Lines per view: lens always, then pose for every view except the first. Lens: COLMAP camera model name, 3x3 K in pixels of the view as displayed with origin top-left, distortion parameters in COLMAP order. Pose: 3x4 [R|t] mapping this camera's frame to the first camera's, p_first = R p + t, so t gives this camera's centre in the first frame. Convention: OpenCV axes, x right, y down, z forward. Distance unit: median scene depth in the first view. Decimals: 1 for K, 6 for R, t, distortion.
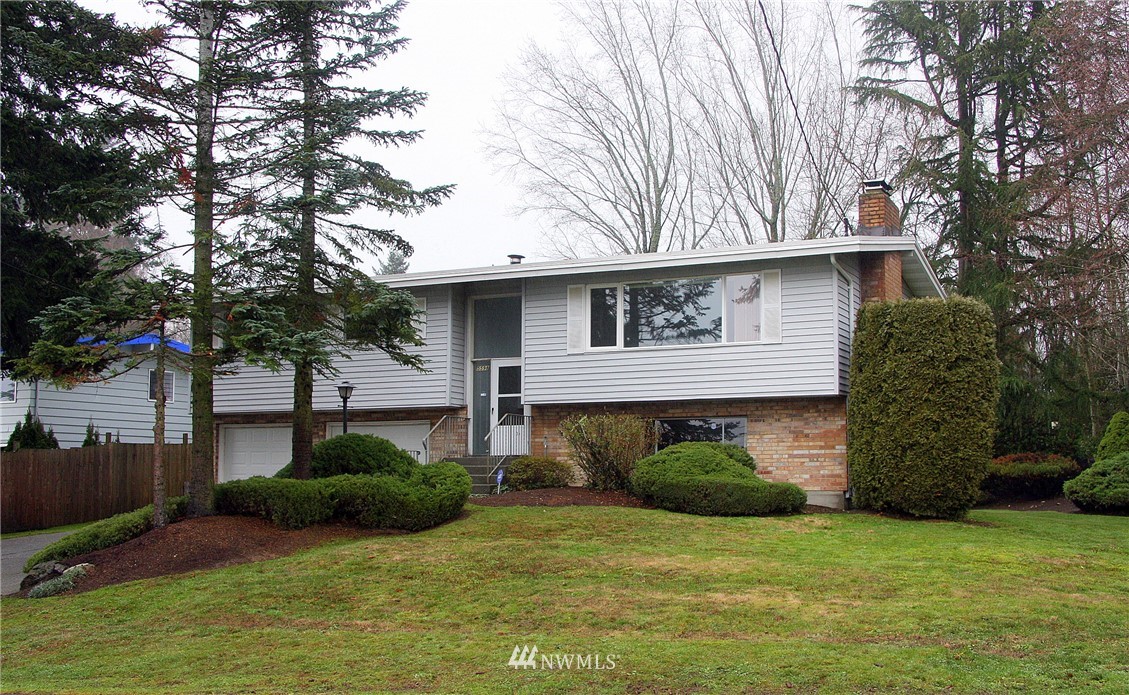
lens RADIAL K [[1310.2, 0, 564.6], [0, 1310.2, 349.9], [0, 0, 1]] dist [-0.011378, 0.000000]
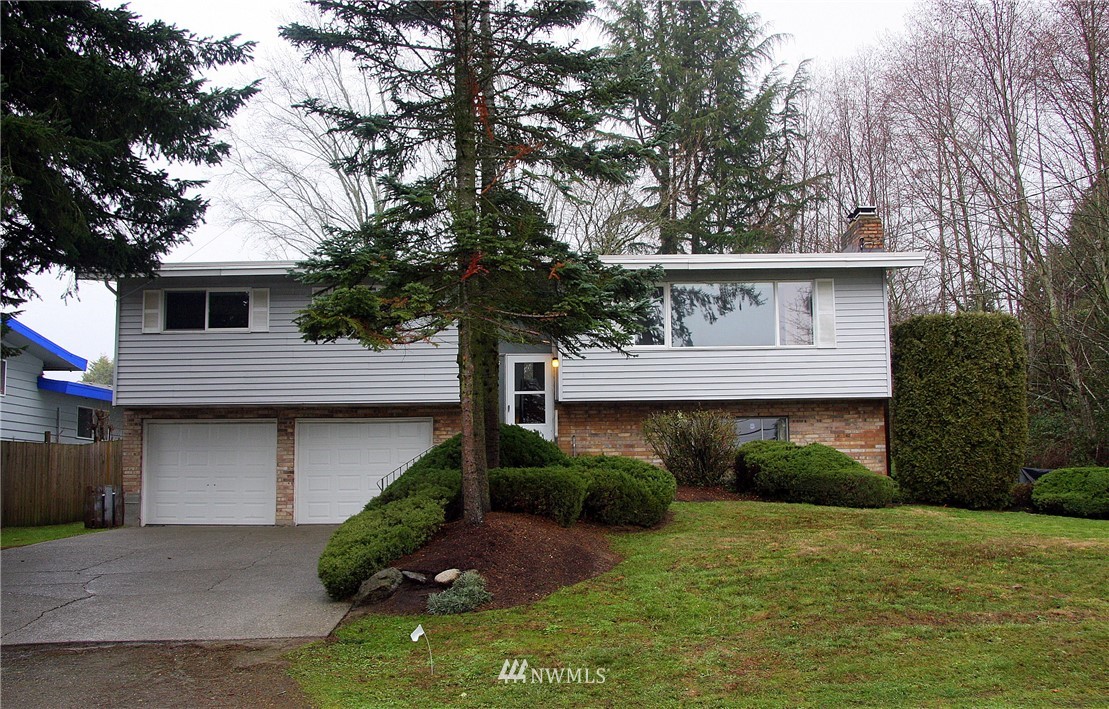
lens RADIAL K [[1159.1, 0, 553.8], [0, 1159.1, 352.4], [0, 0, 1]] dist [-0.018108, 0.000000]
pose [[0.895970, 0.047047, 0.441615, -0.454480], [-0.033401, 0.998695, -0.038629, 0.042233], [-0.442856, 0.019860, 0.896373, 0.254908]]
